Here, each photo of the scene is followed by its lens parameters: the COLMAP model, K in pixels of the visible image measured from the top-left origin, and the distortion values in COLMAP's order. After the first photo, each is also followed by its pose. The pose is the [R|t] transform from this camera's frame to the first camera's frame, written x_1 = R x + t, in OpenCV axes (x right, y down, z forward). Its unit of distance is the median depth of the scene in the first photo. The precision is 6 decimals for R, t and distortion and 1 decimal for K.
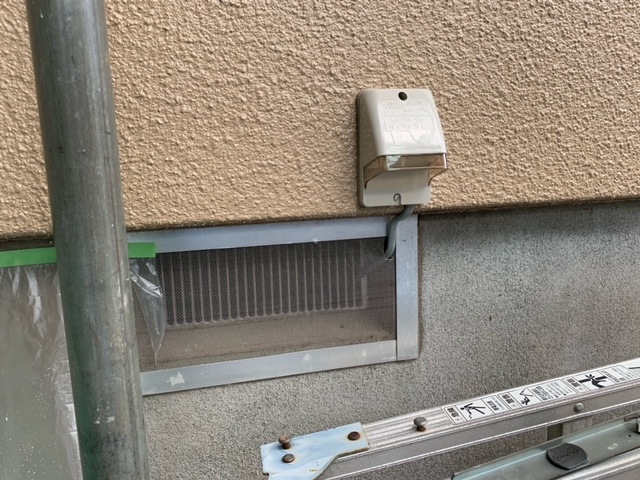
lens RADIAL K [[479.2, 0, 320.0], [0, 479.2, 240.0], [0, 0, 1]] dist [-0.002374, -0.005104]
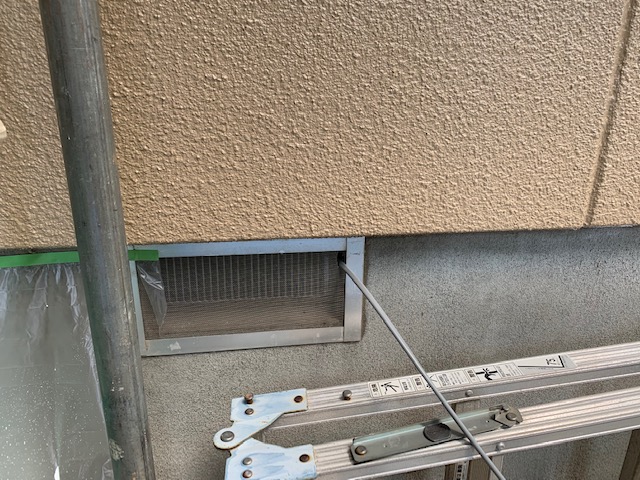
lens RADIAL K [[479.2, 0, 320.0], [0, 479.2, 240.0], [0, 0, 1]] dist [-0.002374, -0.005104]
pose [[0.995909, 0.069071, -0.058256, 0.176193], [-0.058041, 0.983136, 0.173419, -0.276105], [0.069252, -0.169329, 0.983124, -0.266596]]
